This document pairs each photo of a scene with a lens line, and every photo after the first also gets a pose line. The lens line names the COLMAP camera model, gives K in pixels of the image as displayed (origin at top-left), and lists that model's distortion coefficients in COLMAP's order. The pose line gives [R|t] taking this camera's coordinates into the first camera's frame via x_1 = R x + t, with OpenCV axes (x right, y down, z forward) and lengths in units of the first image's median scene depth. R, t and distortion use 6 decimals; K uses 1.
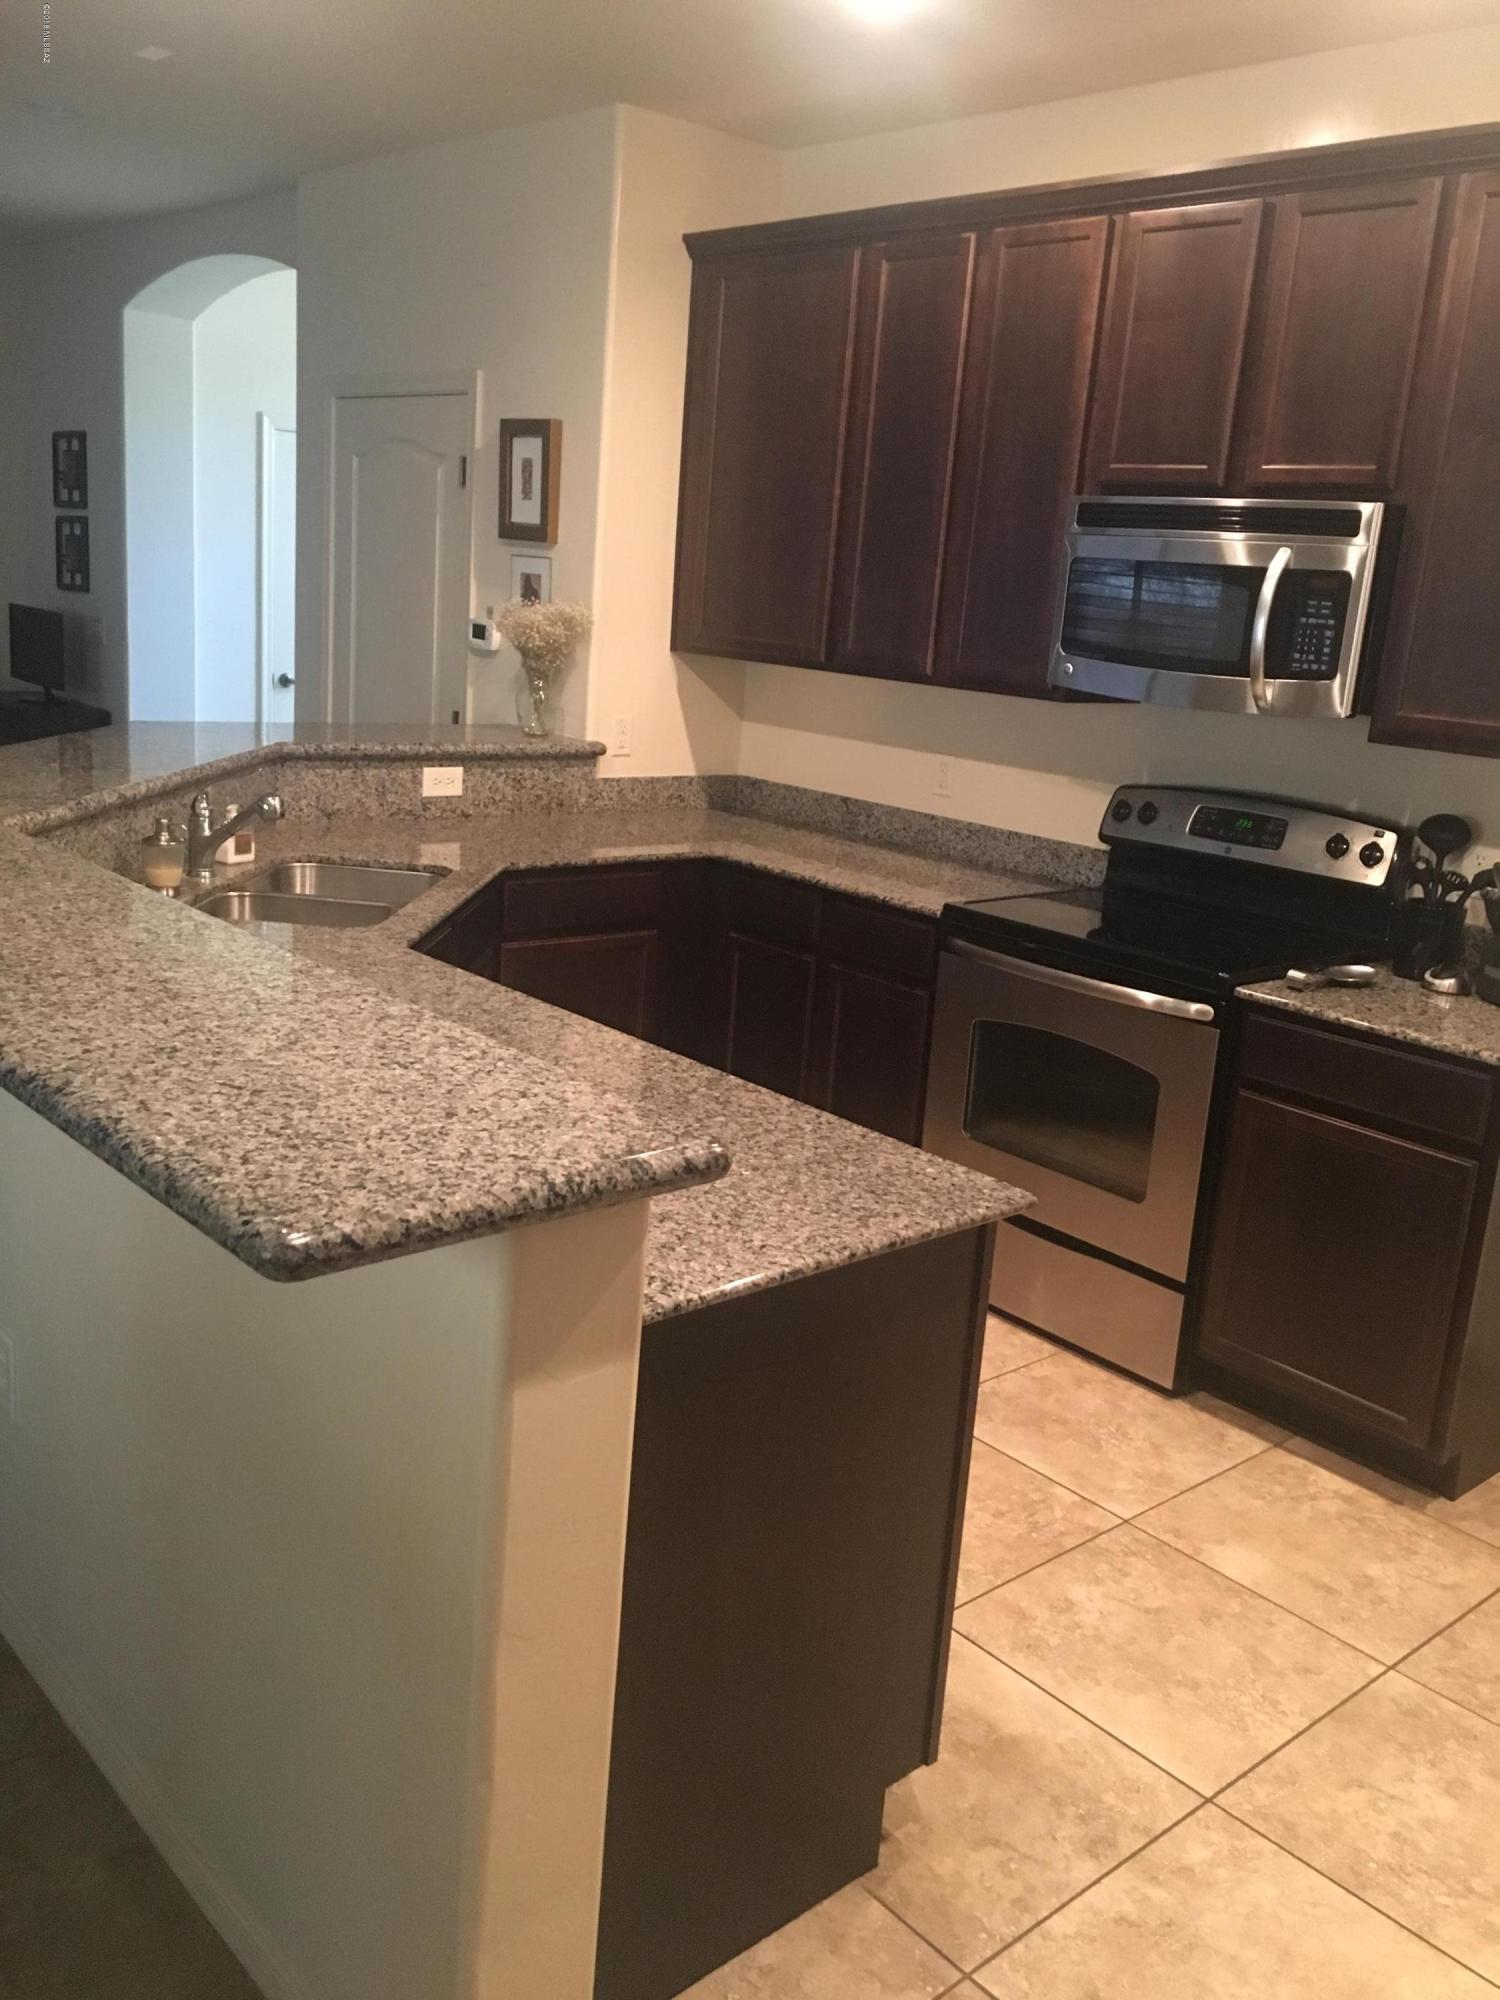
lens RADIAL K [[1716.4, 0, 750.0], [0, 1716.4, 1000.0], [0, 0, 1]] dist [0.082025, 0.003608]
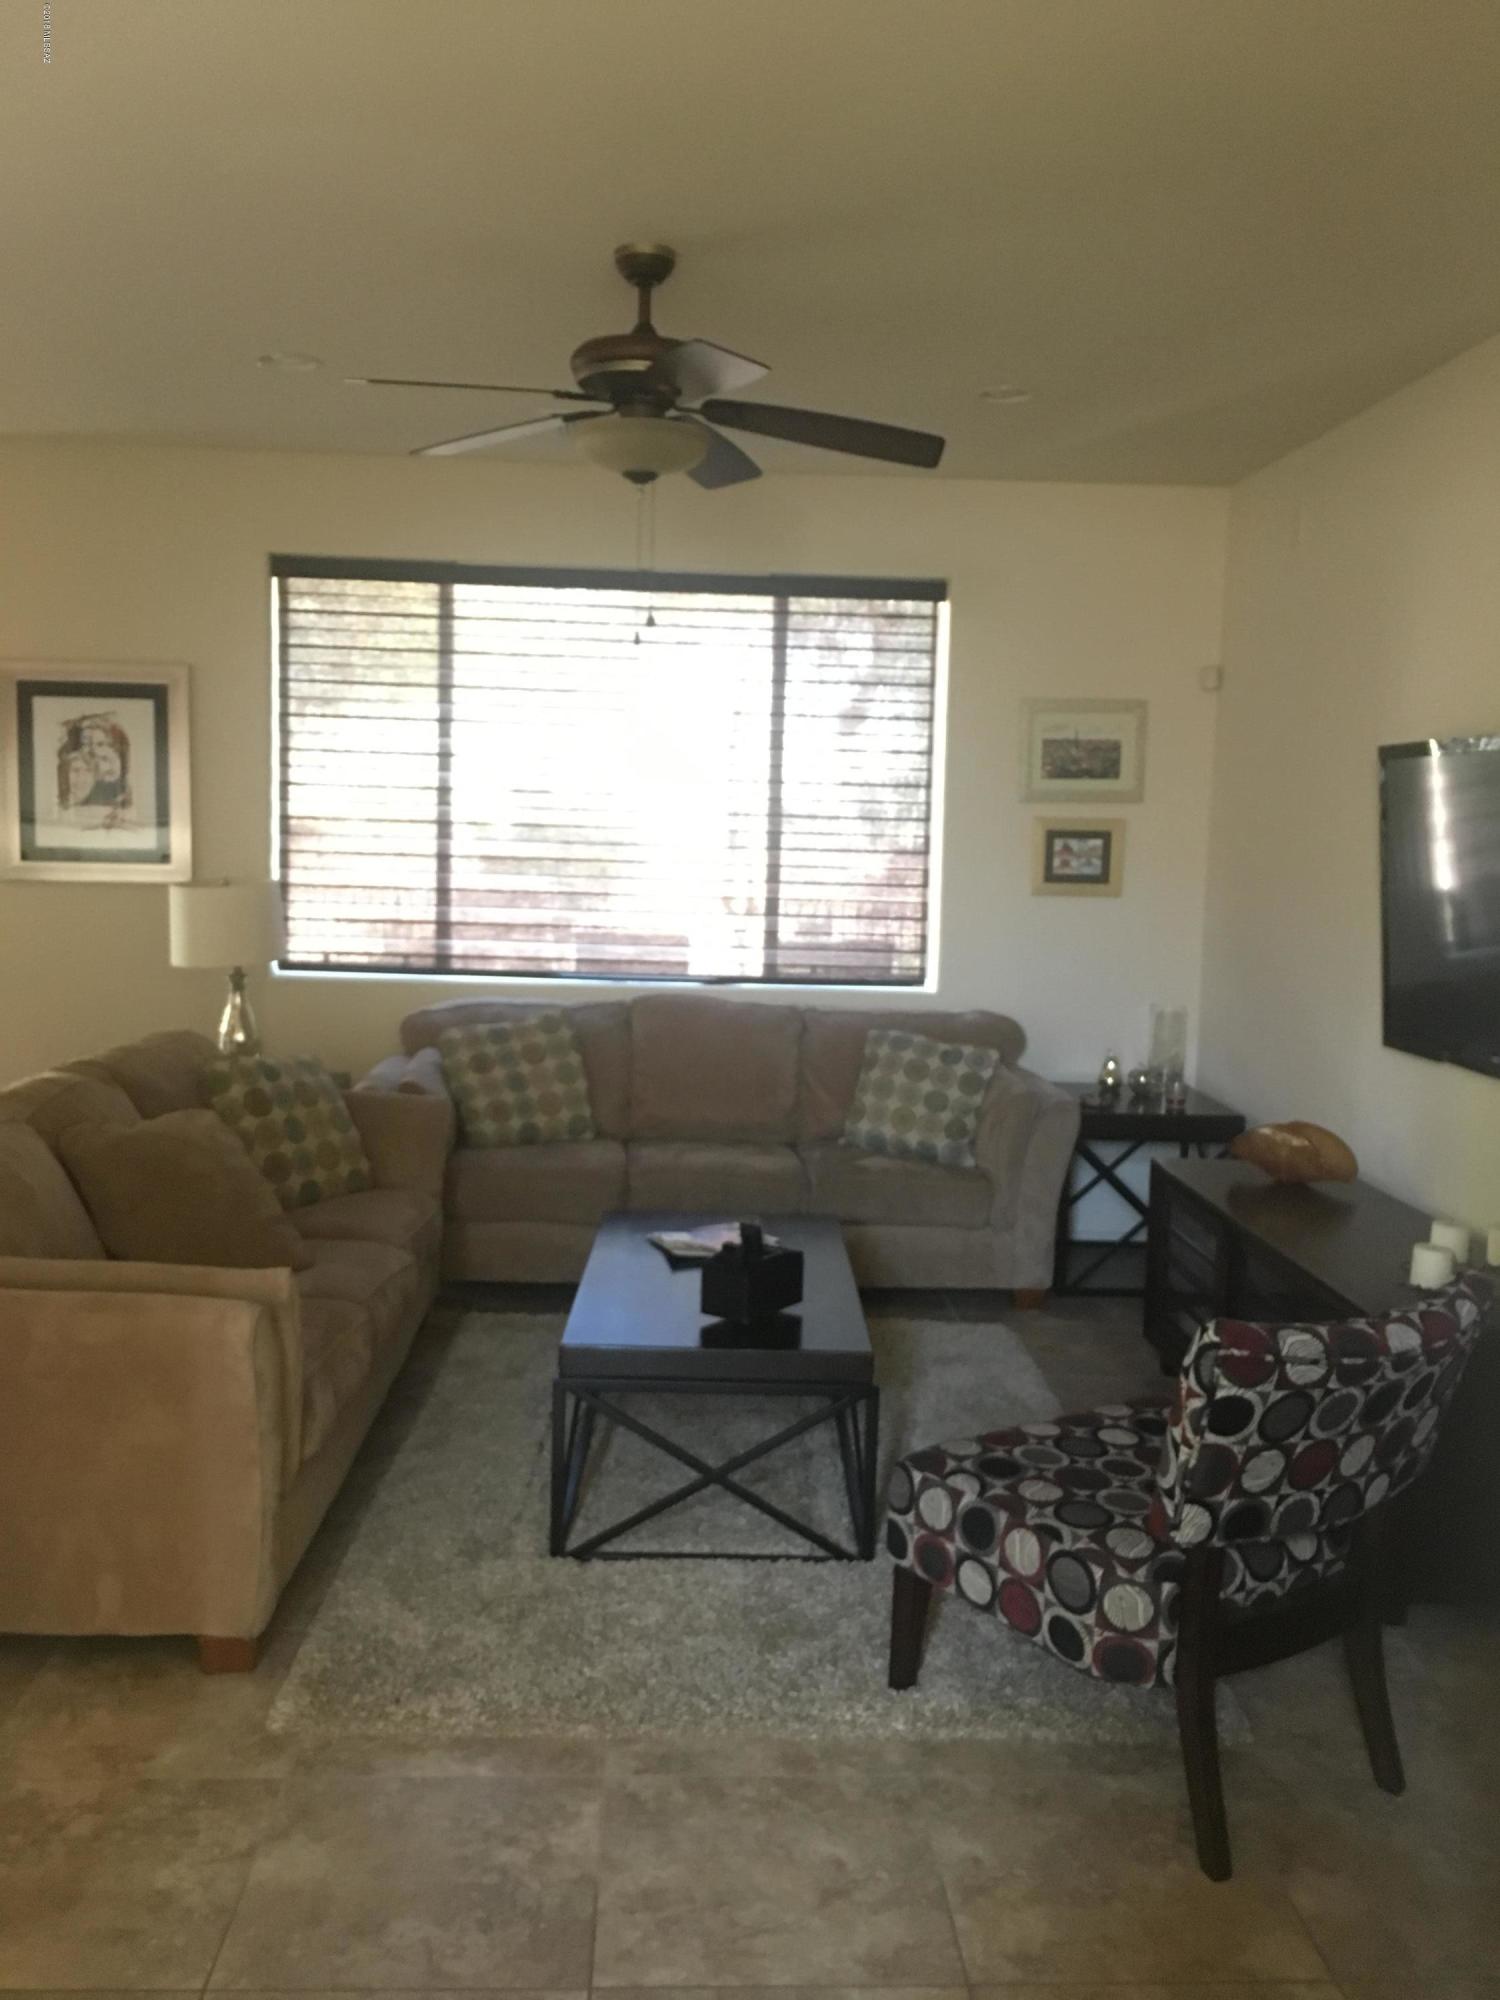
lens RADIAL K [[1716.4, 0, 750.0], [0, 1716.4, 1000.0], [0, 0, 1]] dist [0.082025, 0.003608]
pose [[-0.649044, -0.010288, -0.760681, 0.177657], [-0.253508, 0.945683, 0.203513, -0.240086], [0.717270, 0.324927, -0.616398, 1.043363]]
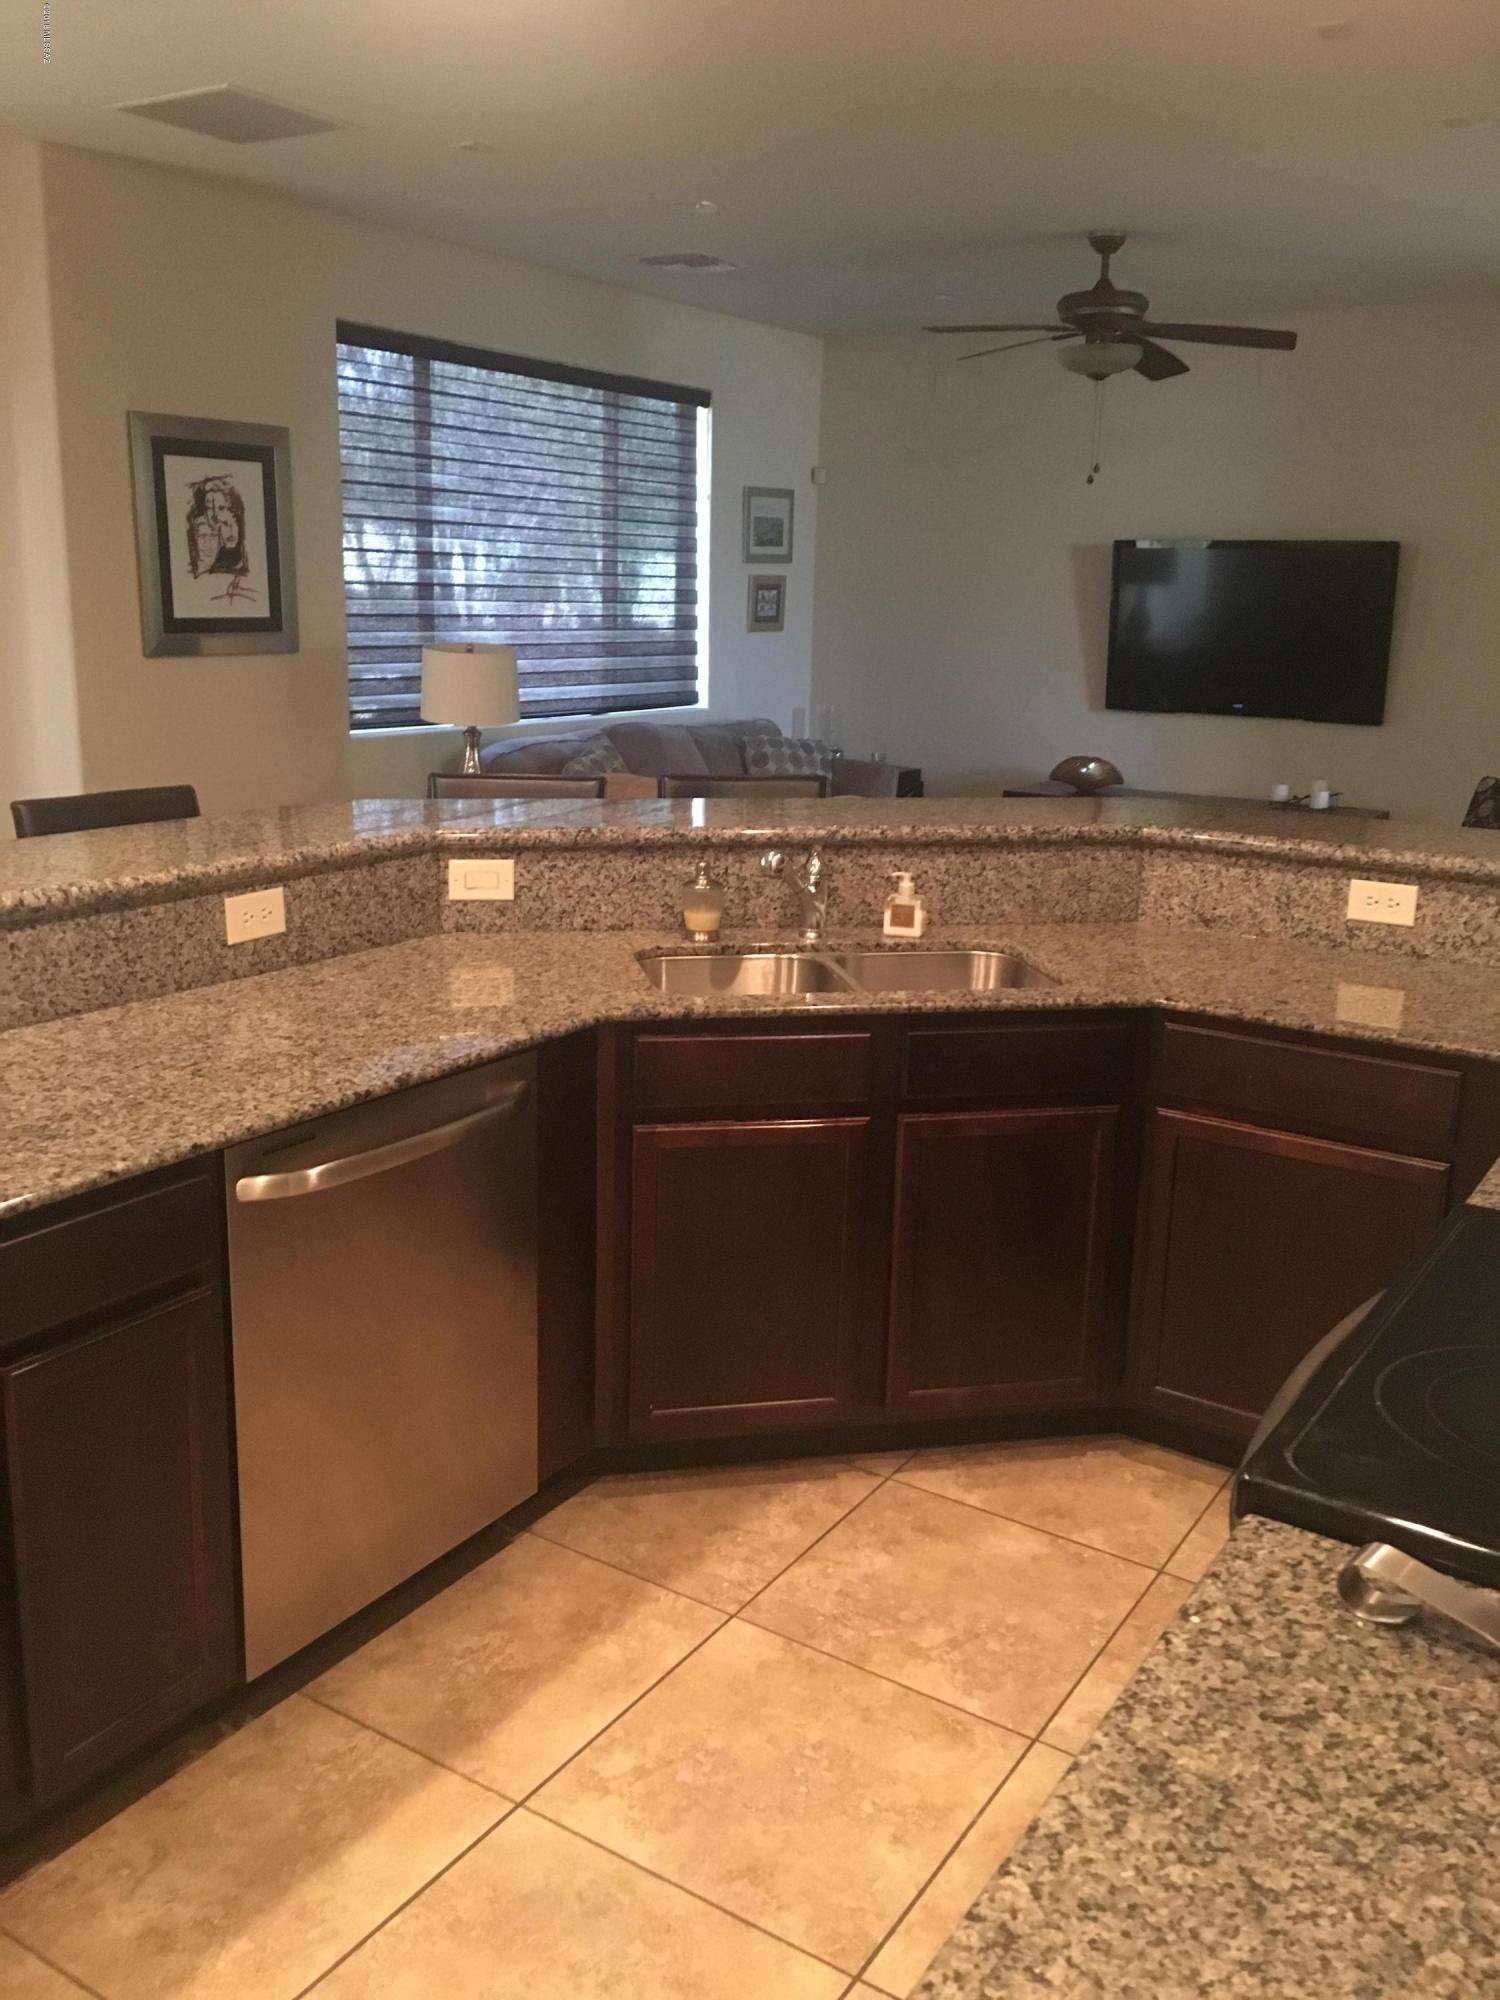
lens RADIAL K [[1716.4, 0, 750.0], [0, 1716.4, 1000.0], [0, 0, 1]] dist [0.082025, 0.003608]
pose [[0.258924, 0.165533, -0.951608, 0.465397], [-0.237009, 0.965974, 0.103544, -0.102833], [0.936368, 0.198730, 0.289347, 0.566504]]
